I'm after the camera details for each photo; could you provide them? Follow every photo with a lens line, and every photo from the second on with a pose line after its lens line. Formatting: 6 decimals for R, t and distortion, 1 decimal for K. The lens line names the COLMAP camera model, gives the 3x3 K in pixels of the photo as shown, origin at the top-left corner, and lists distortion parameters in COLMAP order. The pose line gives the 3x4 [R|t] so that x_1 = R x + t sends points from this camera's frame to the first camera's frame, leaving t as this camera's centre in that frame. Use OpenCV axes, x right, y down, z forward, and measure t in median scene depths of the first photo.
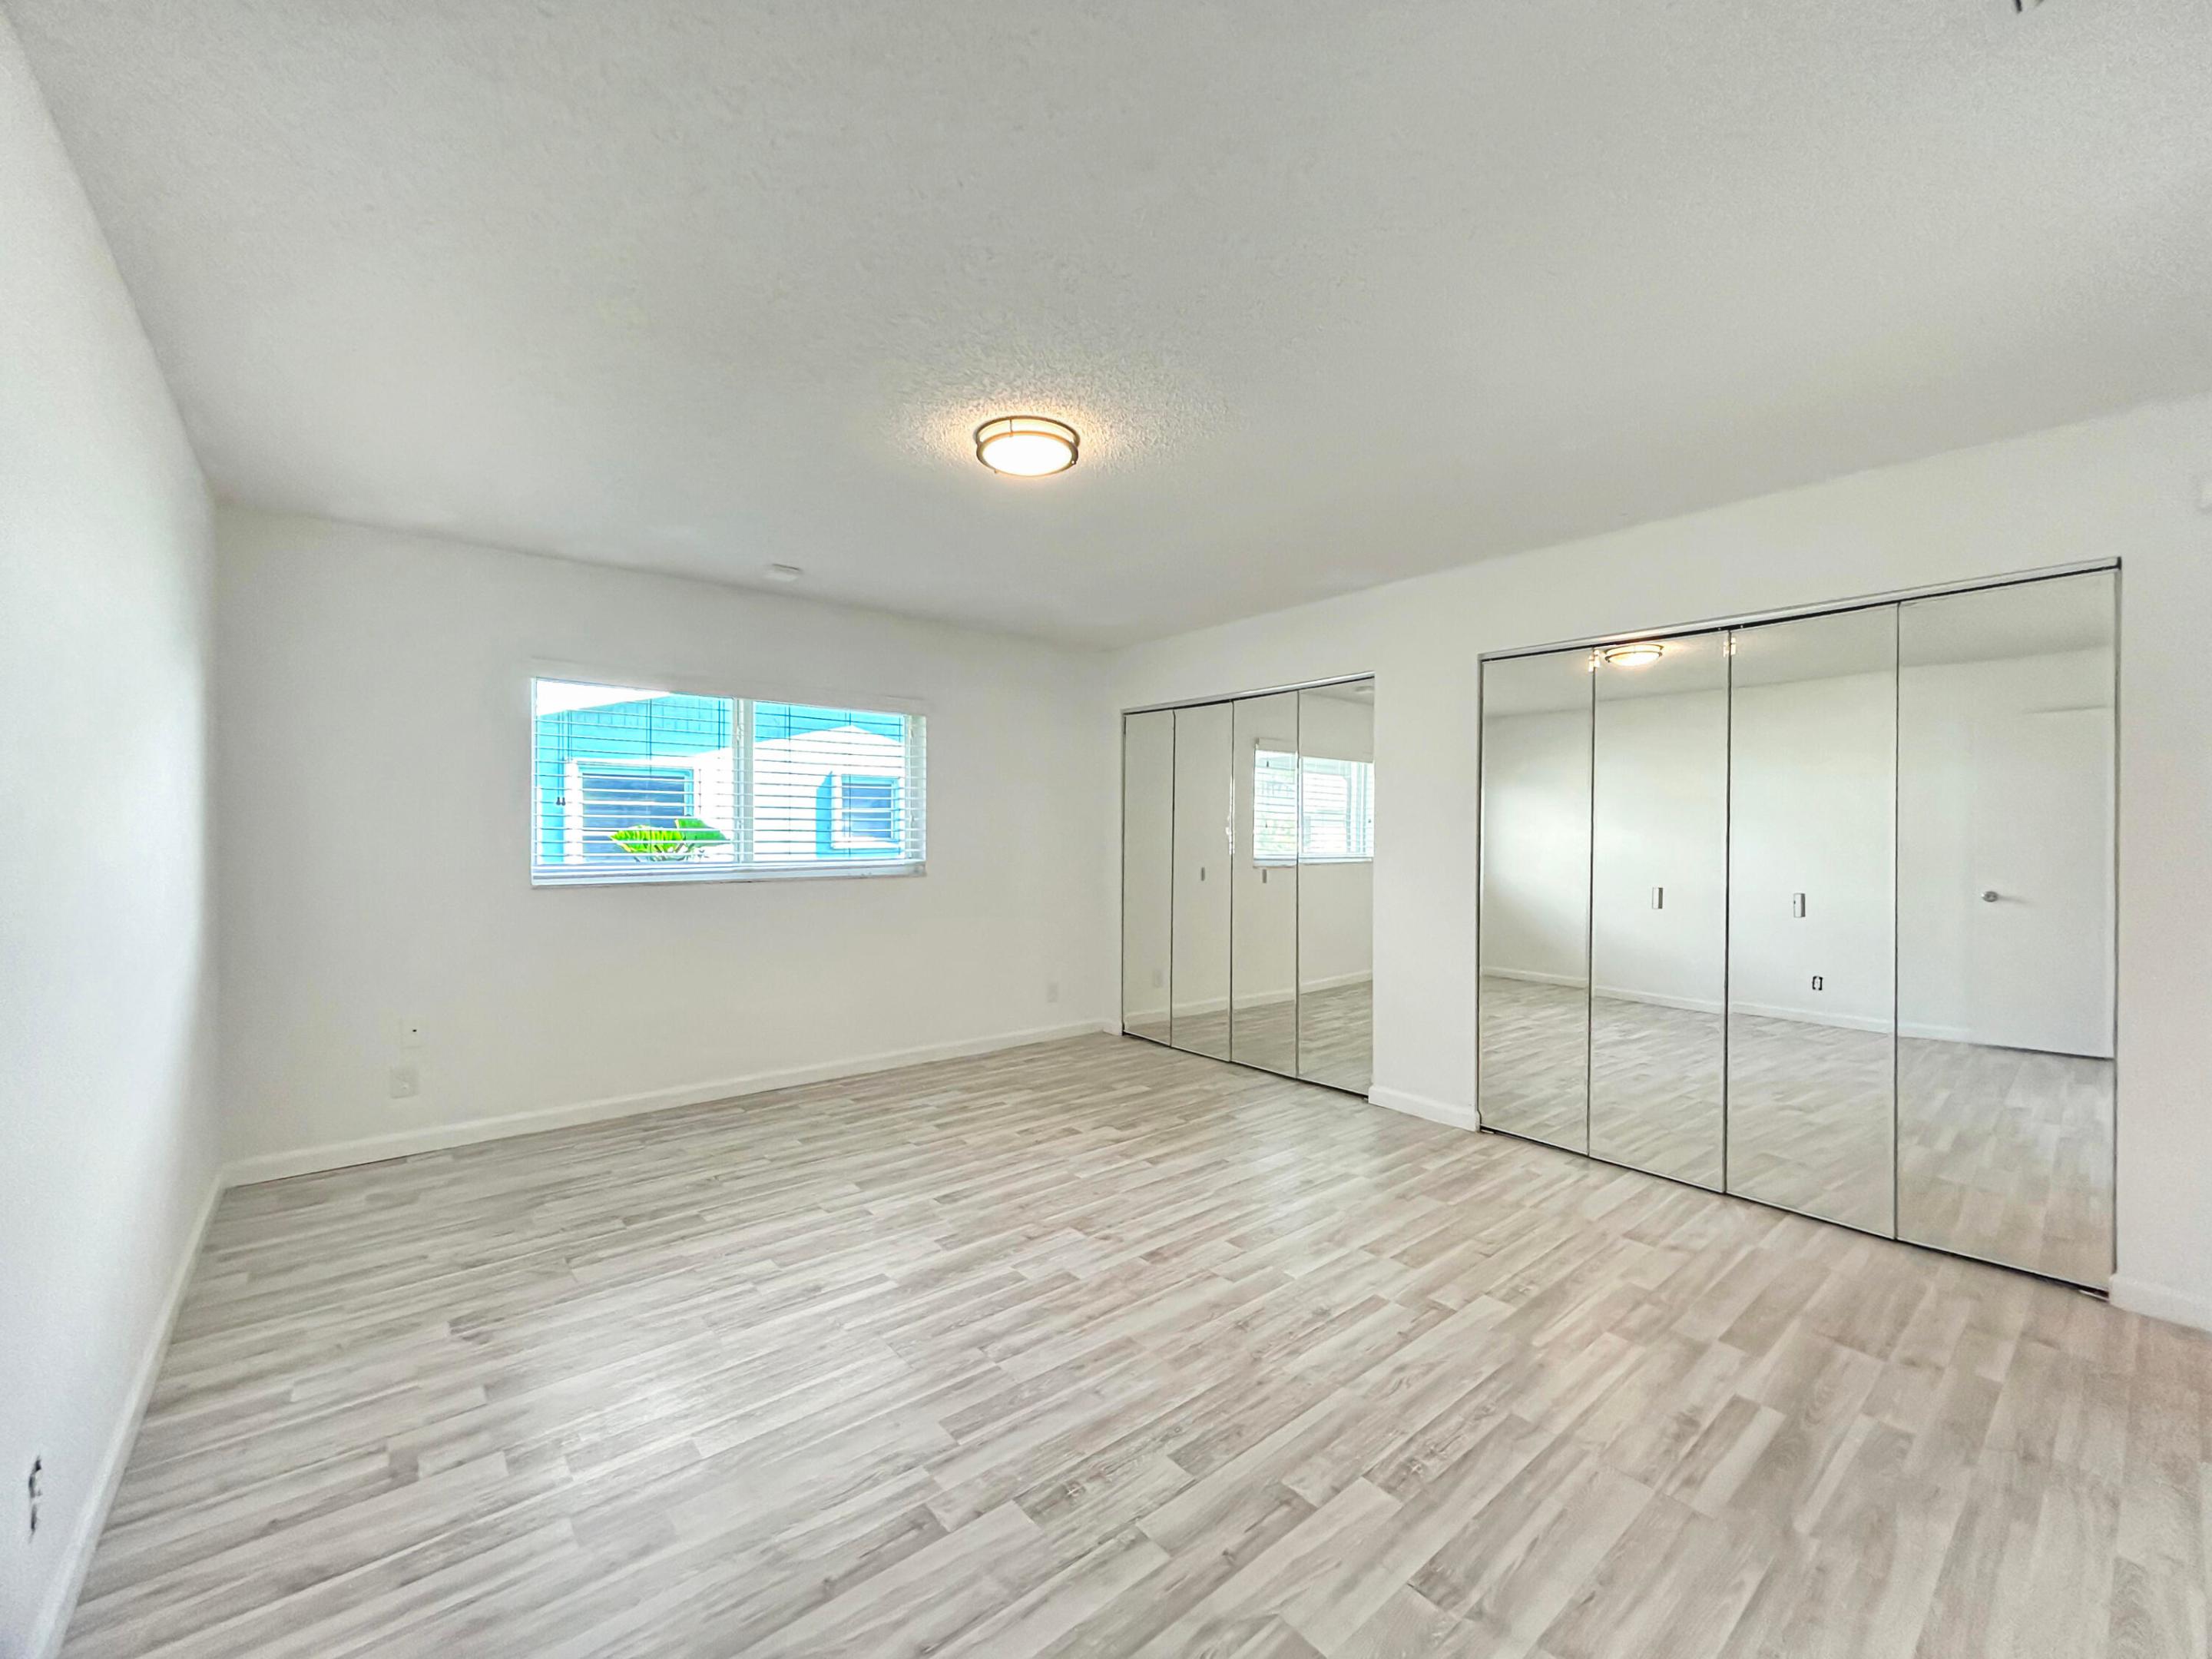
lens RADIAL K [[921.1, 0, 1091.7], [0, 921.1, 834.2], [0, 0, 1]] dist [-0.001142, -0.000912]
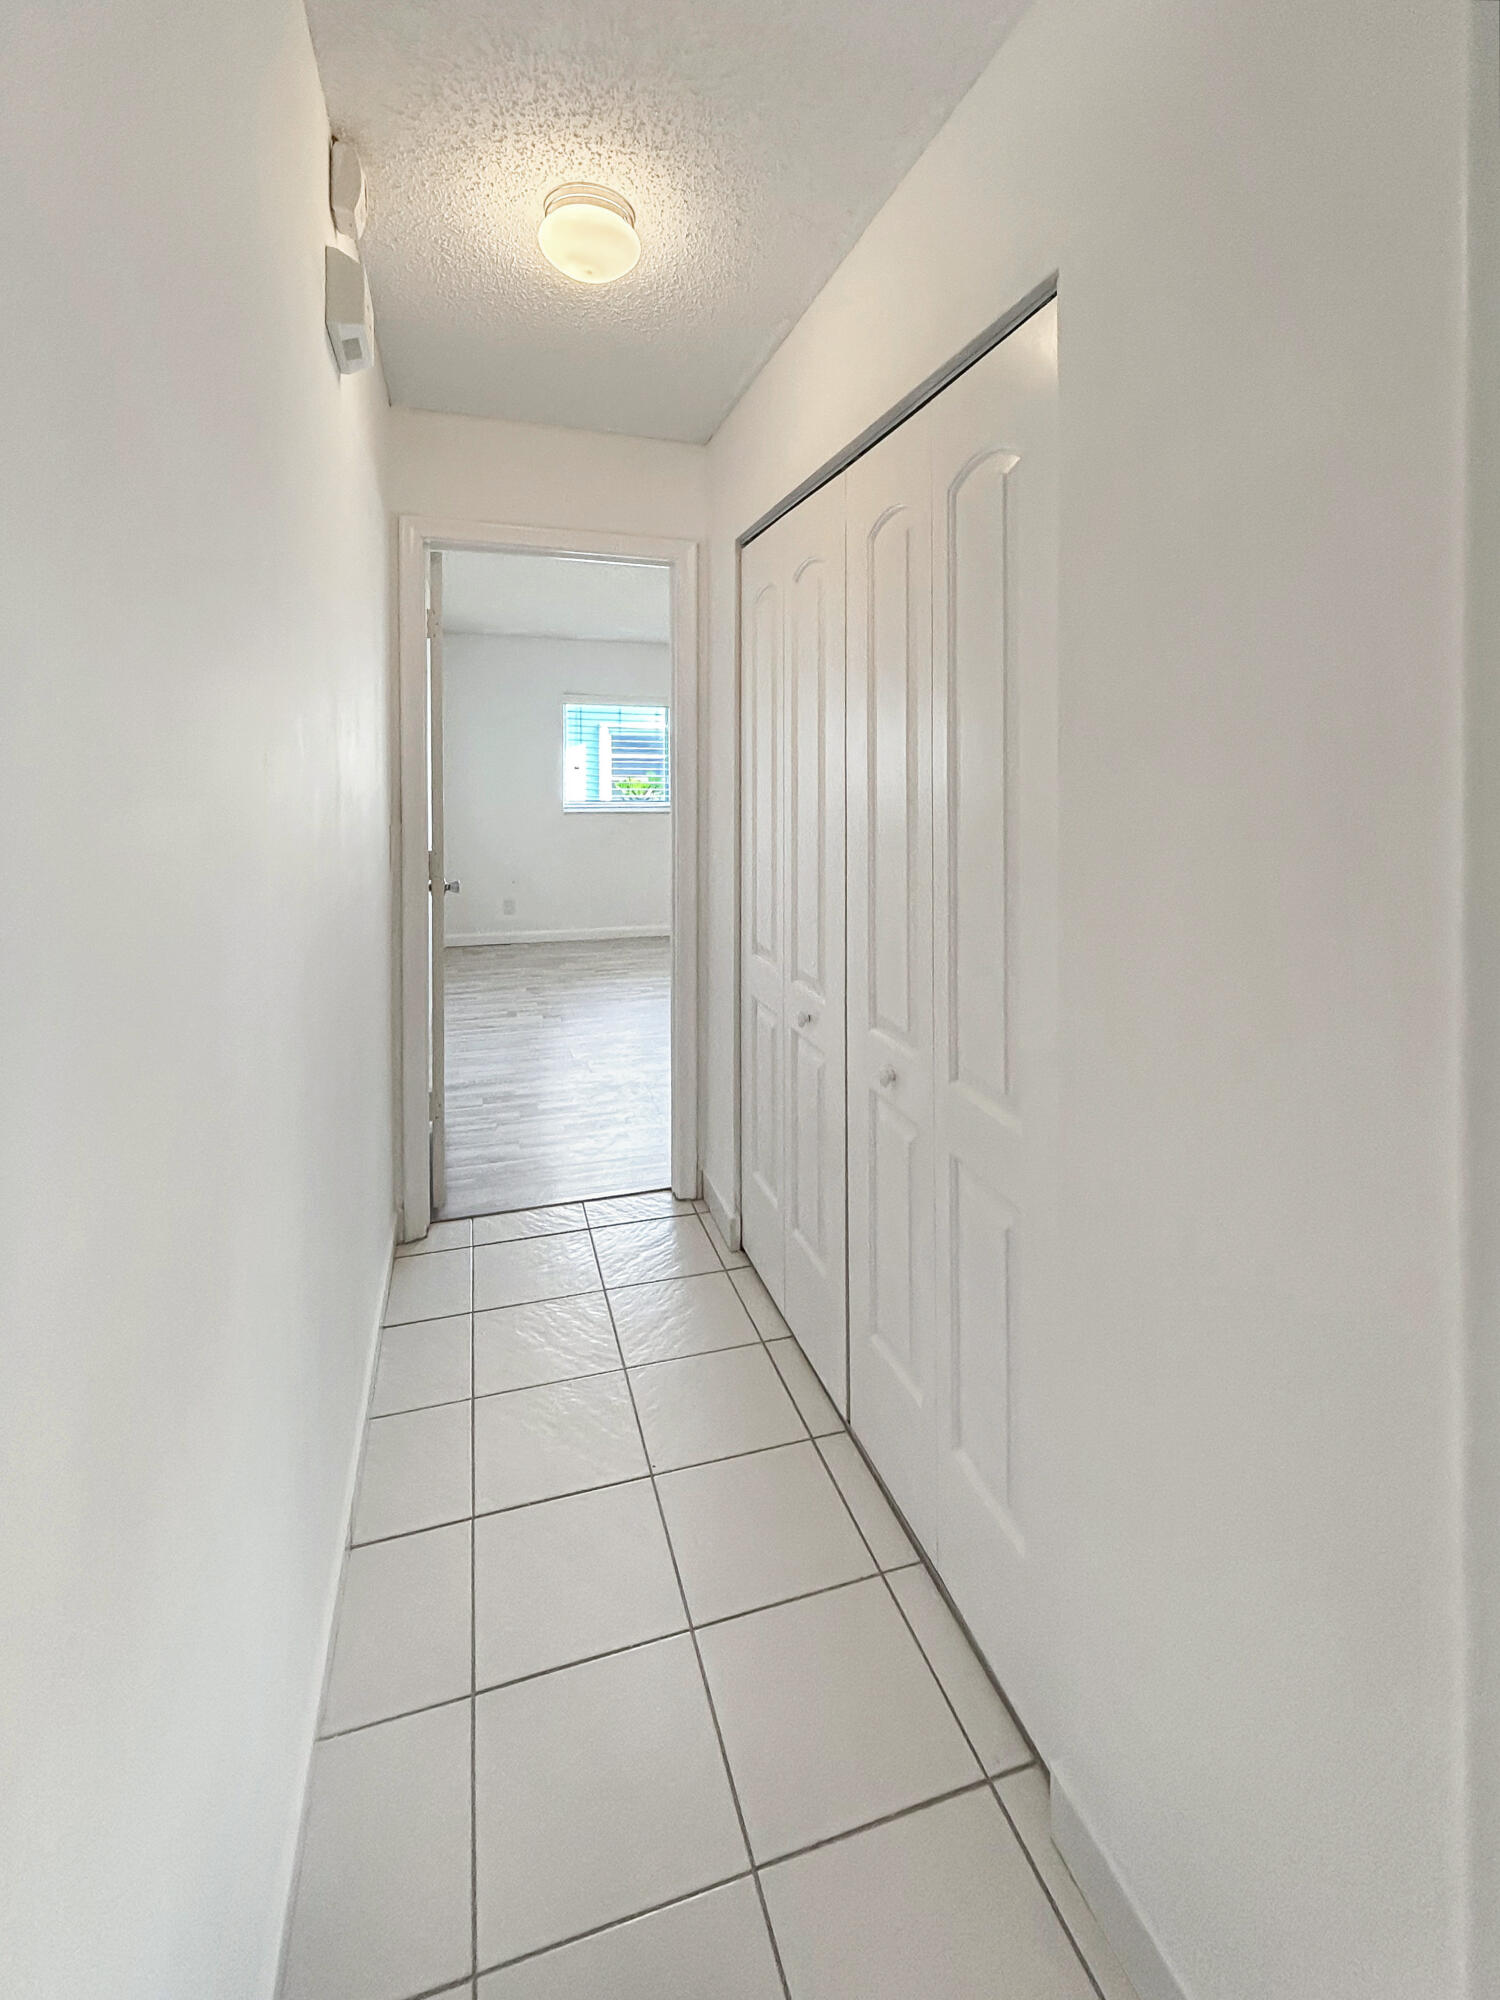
lens RADIAL K [[832.8, 0, 750.0], [0, 832.8, 1000.0], [0, 0, 1]] dist [-0.001142, -0.000912]
pose [[0.932842, 0.118866, -0.340113, 0.538540], [-0.030490, 0.966667, 0.254215, -0.019939], [0.358993, -0.226773, 0.905372, -0.699630]]
